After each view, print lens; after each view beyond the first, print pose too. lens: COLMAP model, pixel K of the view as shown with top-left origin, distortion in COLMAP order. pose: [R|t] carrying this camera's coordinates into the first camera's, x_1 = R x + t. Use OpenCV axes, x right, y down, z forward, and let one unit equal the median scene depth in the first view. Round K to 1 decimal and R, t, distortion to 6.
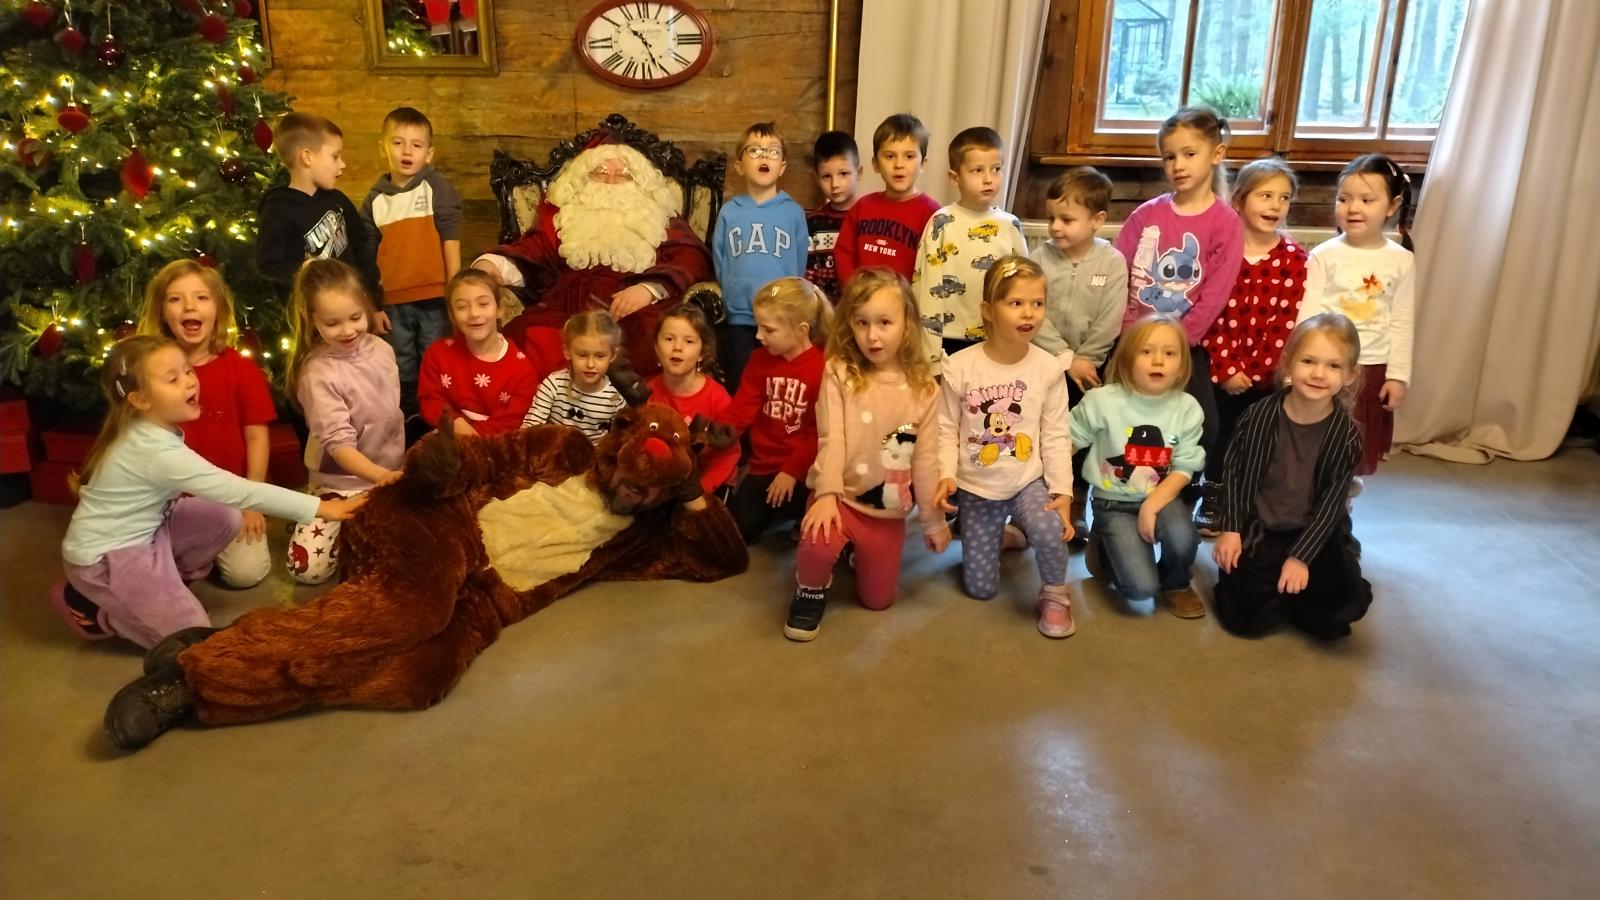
lens RADIAL K [[1235.8, 0, 813.7], [0, 1235.8, 453.2], [0, 0, 1]] dist [0.034422, -0.025194]
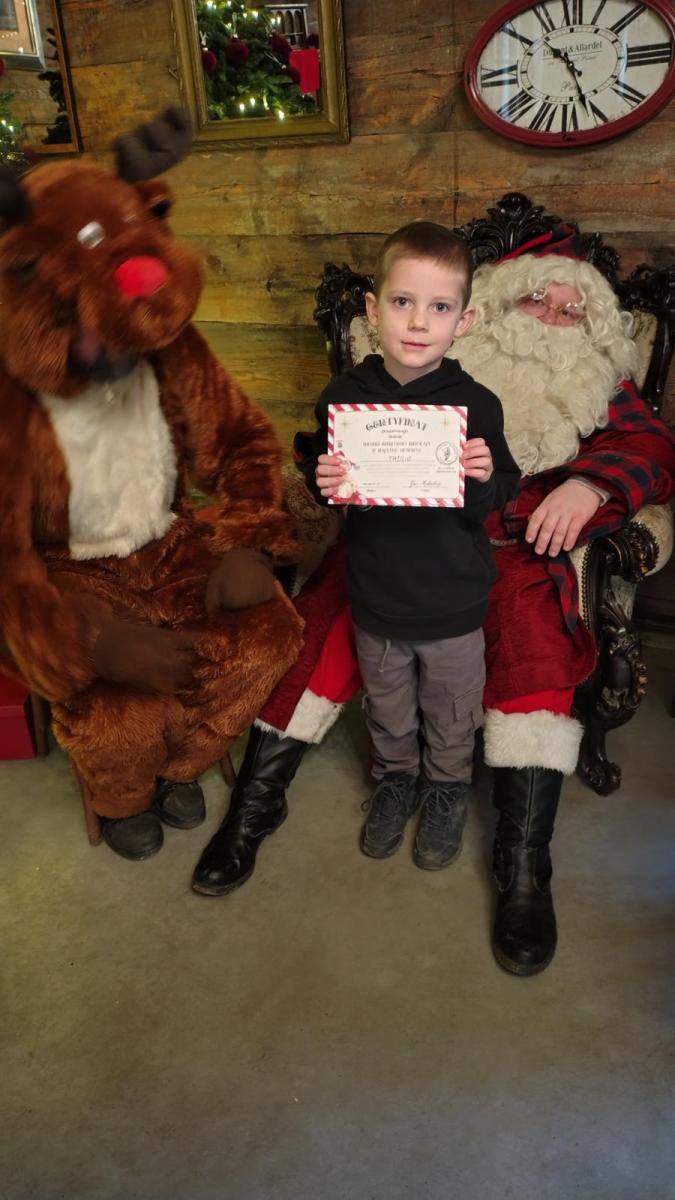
lens RADIAL K [[940.4, 0, 326.1], [0, 940.4, 601.7], [0, 0, 1]] dist [0.039342, -0.031223]
pose [[0.932623, 0.104604, -0.345359, -0.057519], [-0.045585, 0.983548, 0.174803, -0.144386], [0.357962, -0.147282, 0.922047, 0.471999]]
